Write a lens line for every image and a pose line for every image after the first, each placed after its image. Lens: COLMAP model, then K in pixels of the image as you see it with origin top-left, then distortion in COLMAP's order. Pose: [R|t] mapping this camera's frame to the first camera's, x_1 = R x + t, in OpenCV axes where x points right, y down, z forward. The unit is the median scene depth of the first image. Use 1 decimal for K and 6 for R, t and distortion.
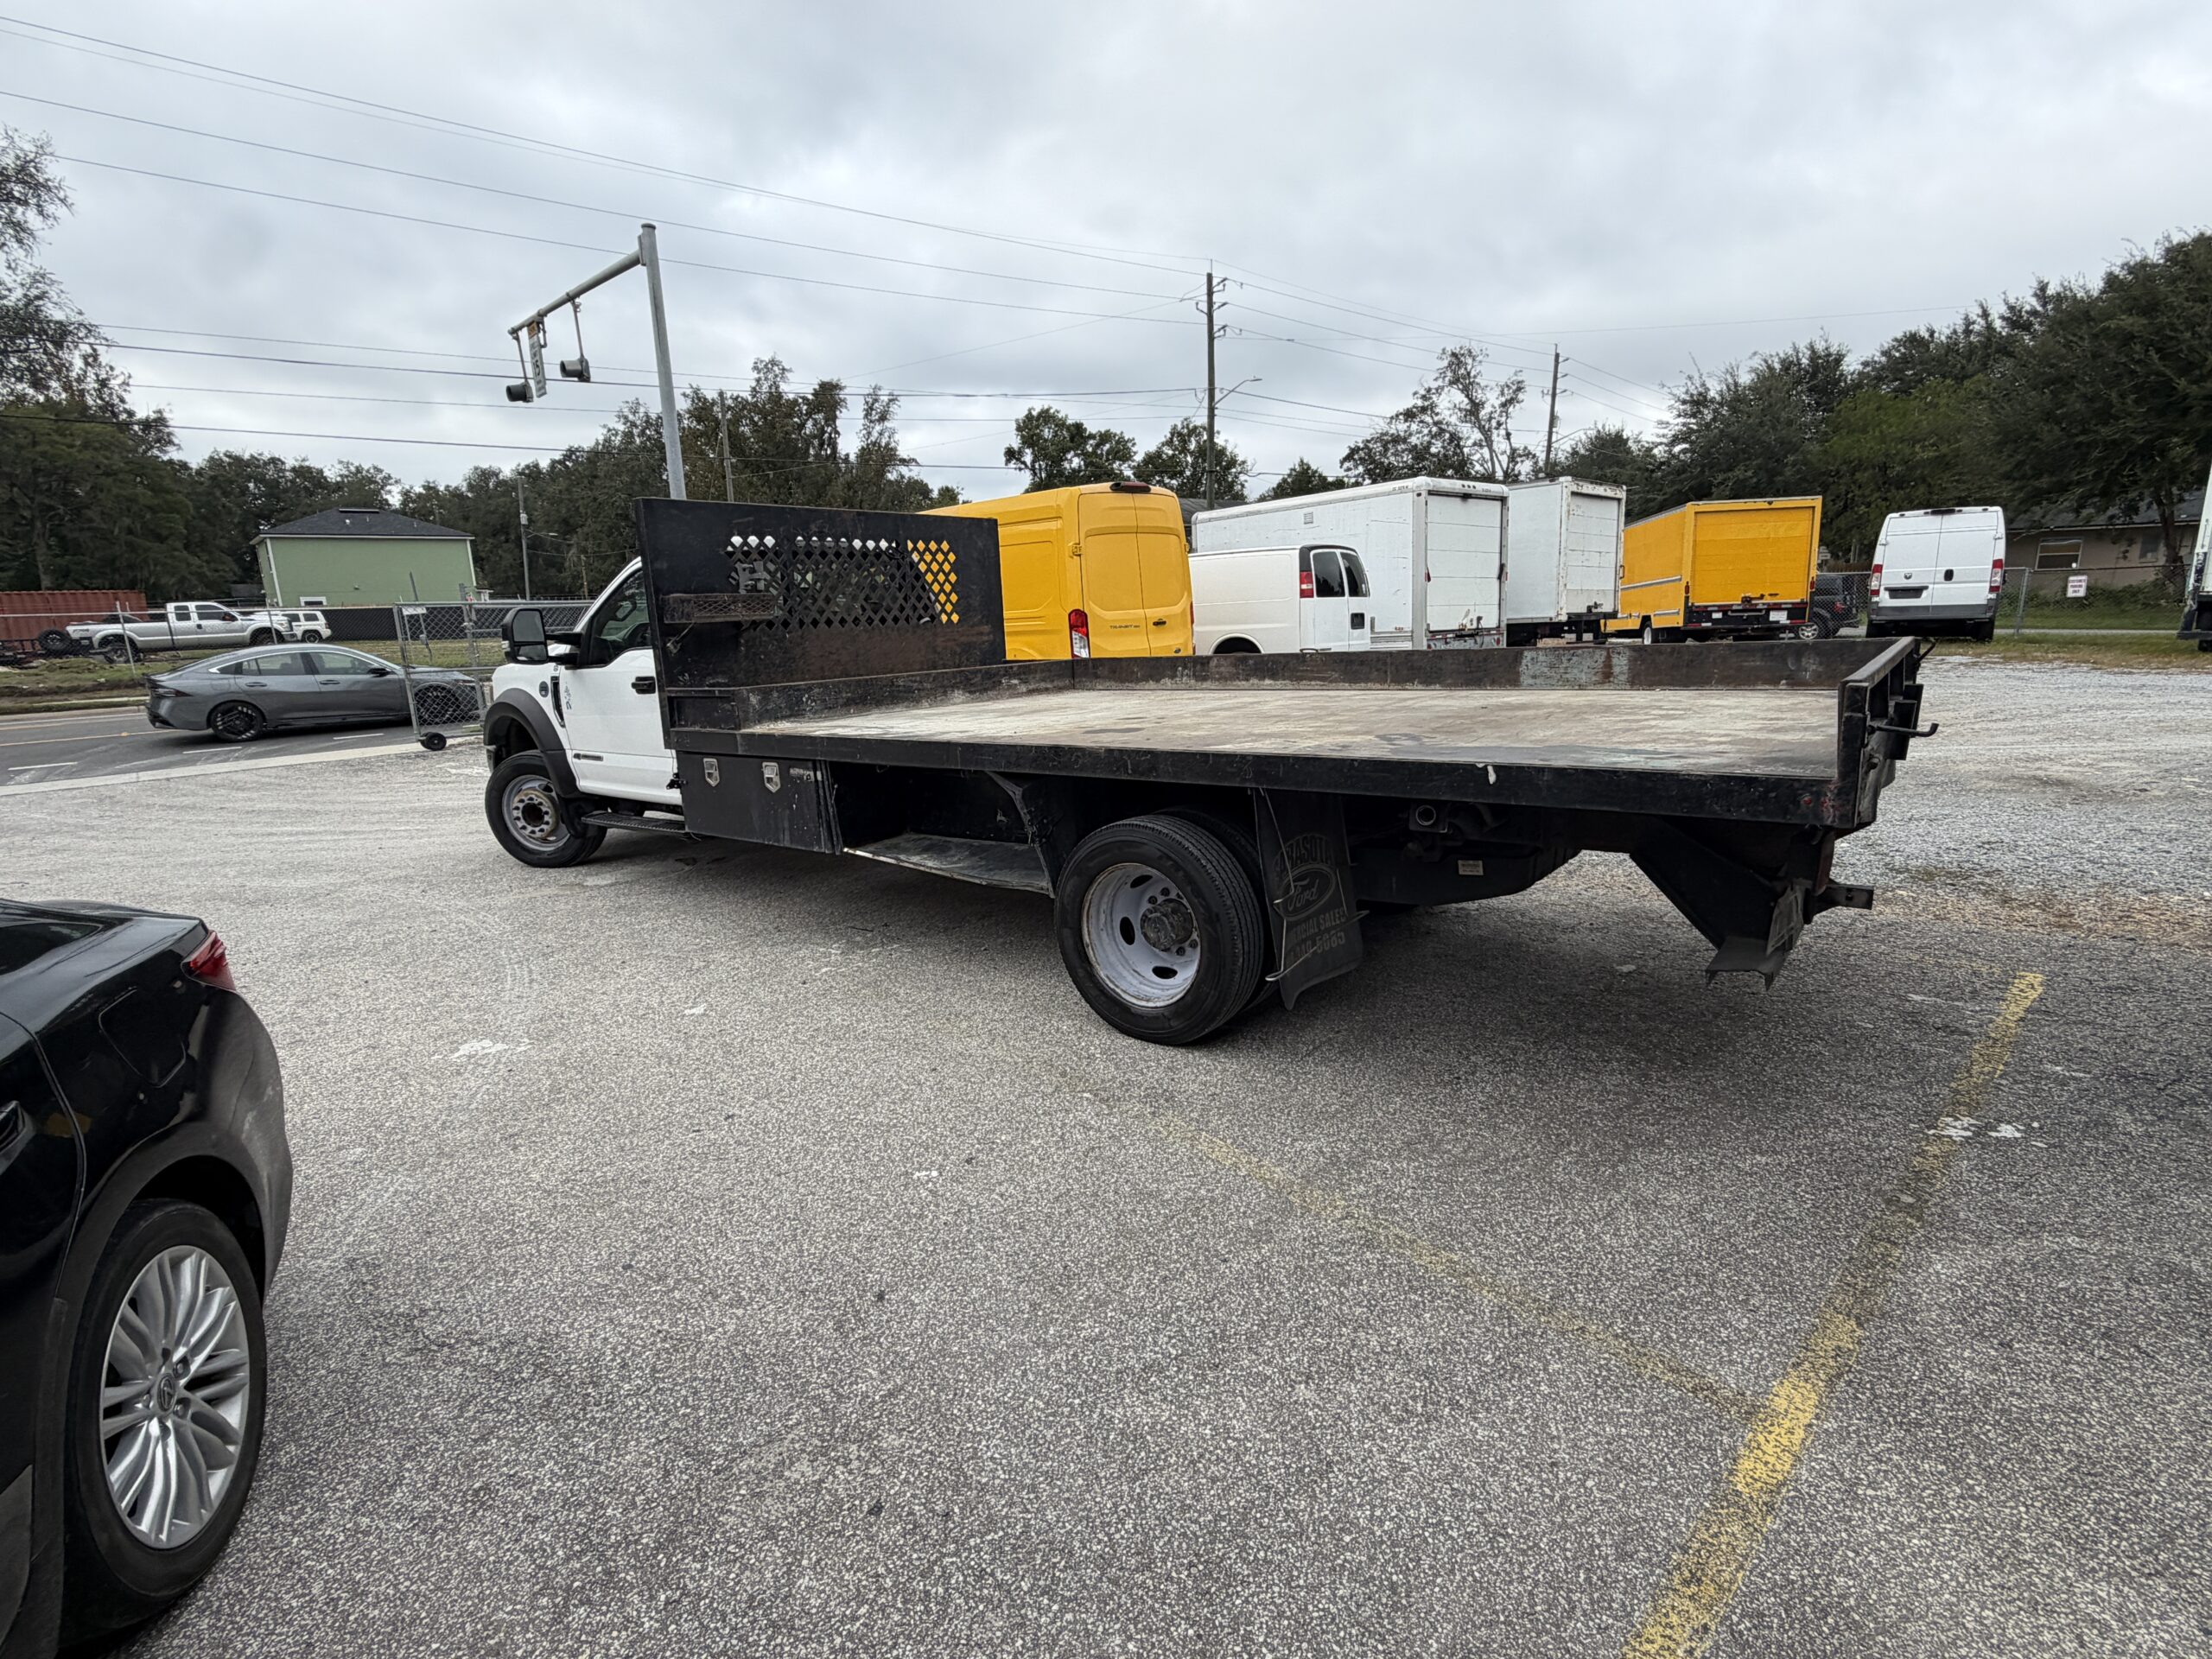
lens RADIAL K [[1025.0, 0, 1116.1], [0, 1025.0, 842.3], [0, 0, 1]] dist [0.004215, -0.002924]
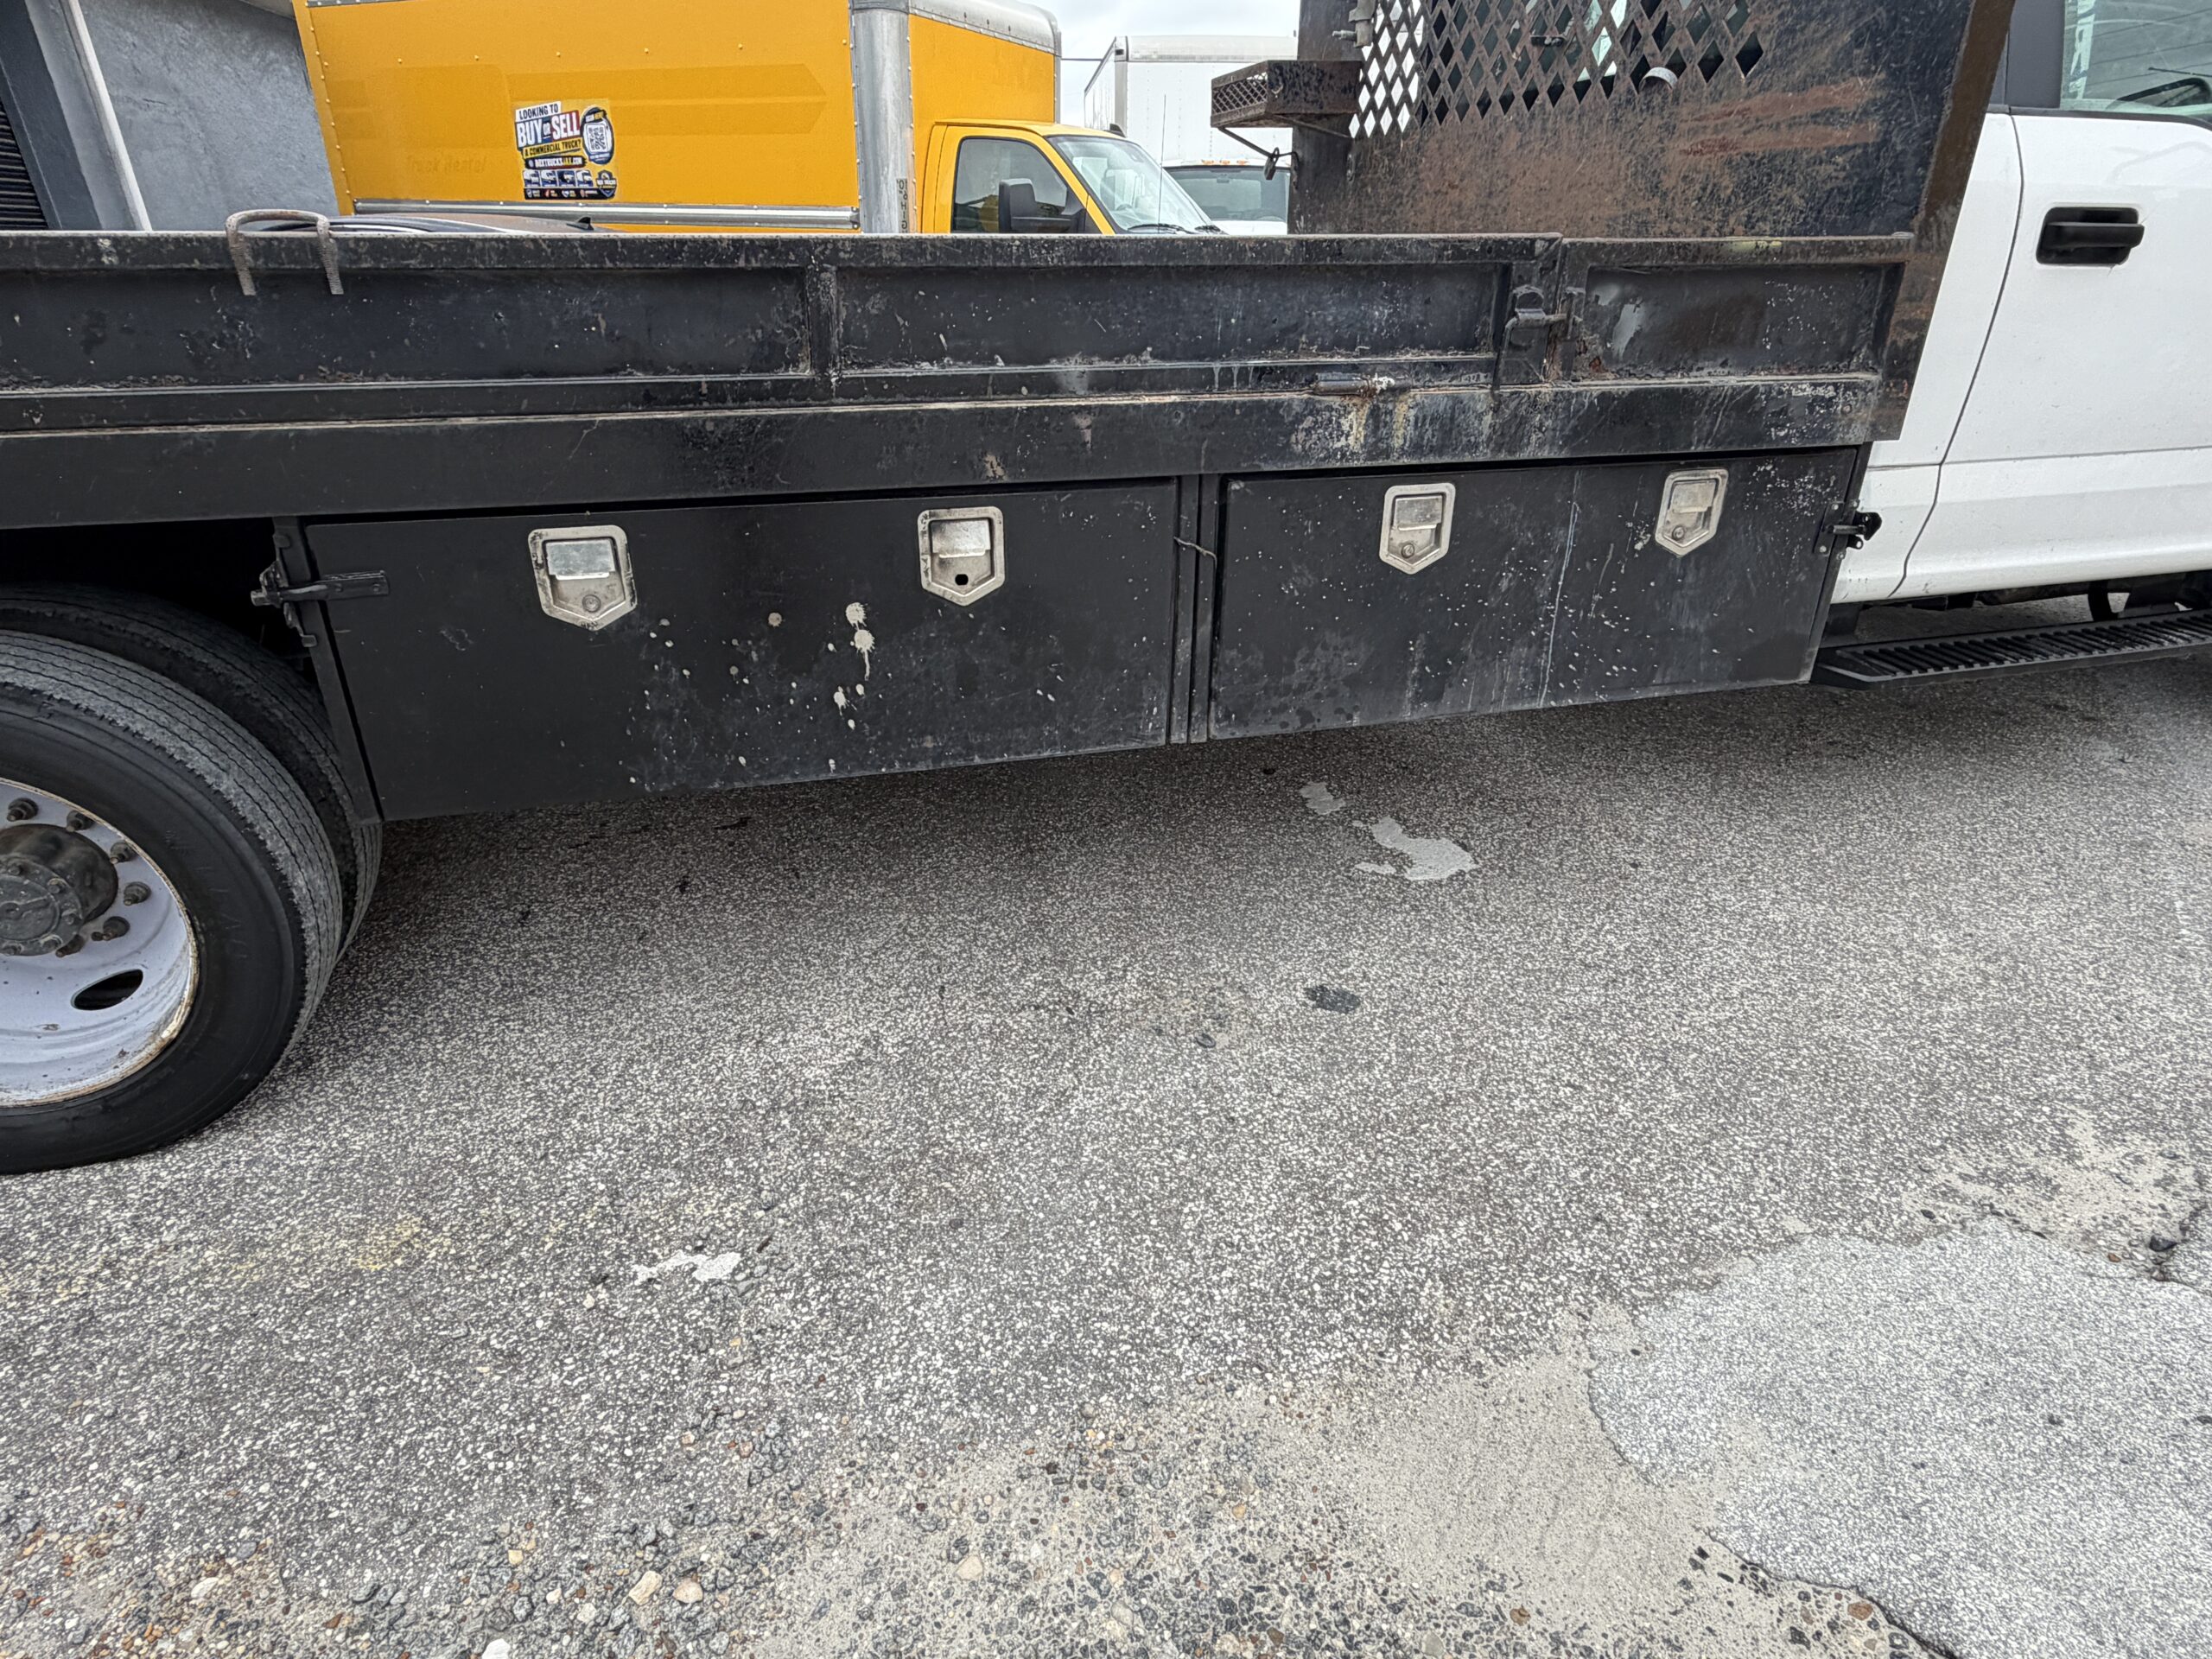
lens RADIAL K [[1240.0, 0, 1106.8], [0, 1240.0, 833.4], [0, 0, 1]] dist [-0.005241, 0.001800]
pose [[-0.584794, 0.391713, -0.710336, 0.037080], [-0.144131, 0.811571, 0.566196, -0.030047], [0.798275, 0.433489, -0.418144, 0.154180]]
